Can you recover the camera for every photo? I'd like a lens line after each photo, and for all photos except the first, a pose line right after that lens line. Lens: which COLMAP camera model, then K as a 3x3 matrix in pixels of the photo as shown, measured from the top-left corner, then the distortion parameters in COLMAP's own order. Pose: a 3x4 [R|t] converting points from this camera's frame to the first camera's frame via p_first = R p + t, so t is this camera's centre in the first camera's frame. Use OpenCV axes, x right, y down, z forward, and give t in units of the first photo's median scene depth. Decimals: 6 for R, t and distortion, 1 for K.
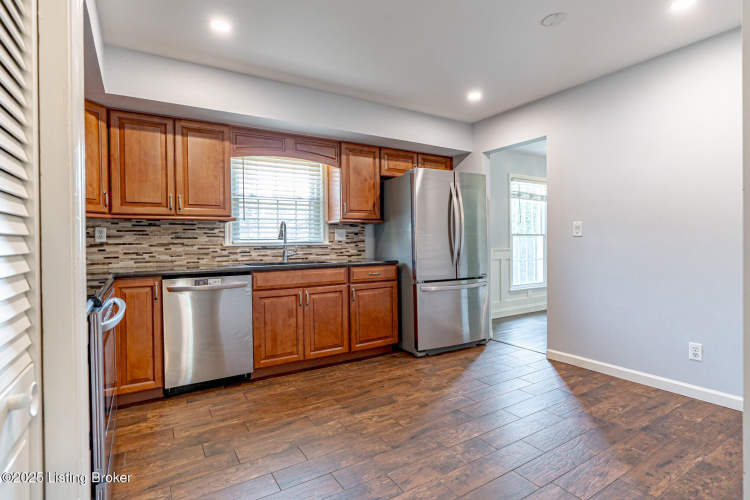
lens RADIAL K [[379.6, 0, 377.5], [0, 379.6, 247.0], [0, 0, 1]] dist [-0.011050, 0.001008]
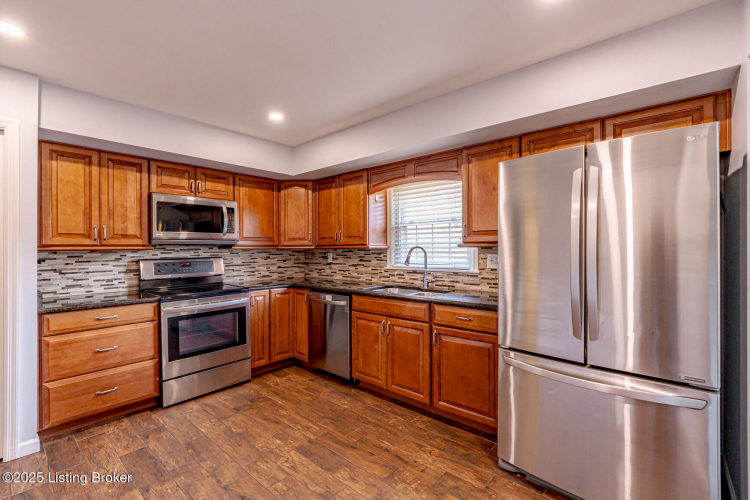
lens RADIAL K [[340.2, 0, 373.5], [0, 340.2, 247.8], [0, 0, 1]] dist [-0.016430, 0.002967]
pose [[0.272631, 0.006548, -0.962096, 0.645468], [-0.014059, 0.999897, 0.002821, -0.073633], [0.962016, 0.012757, 0.272695, 0.719942]]
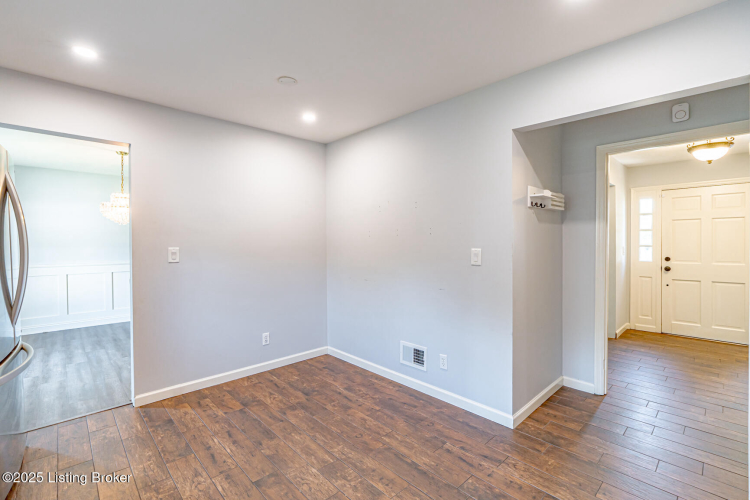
lens RADIAL K [[340.2, 0, 374.5], [0, 340.2, 252.9], [0, 0, 1]] dist [-0.016430, 0.002967]
pose [[-0.210792, -0.016013, 0.977400, -0.434405], [0.015060, 0.999694, 0.019626, -0.063087], [-0.977415, 0.018857, -0.210487, 0.697414]]
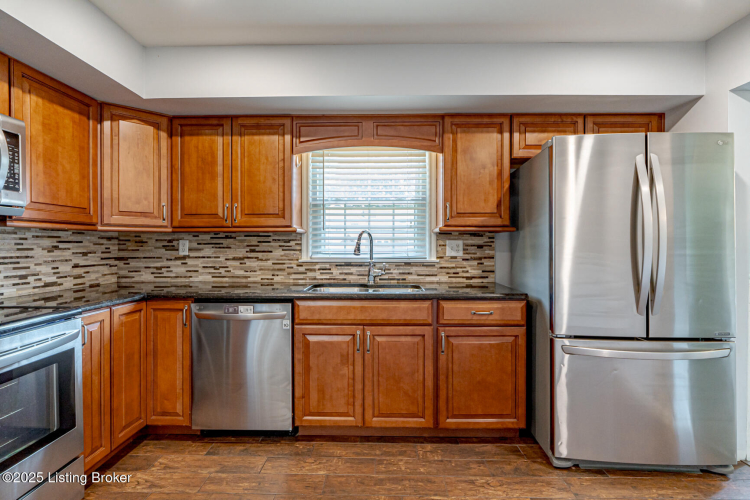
lens RADIAL K [[369.9, 0, 373.9], [0, 369.9, 246.7], [0, 0, 1]] dist [-0.008952, 0.003094]
pose [[0.835315, 0.016238, -0.549532, 0.199082], [-0.018138, 0.999834, 0.001974, -0.042085], [0.549473, 0.008319, 0.835470, 0.427366]]
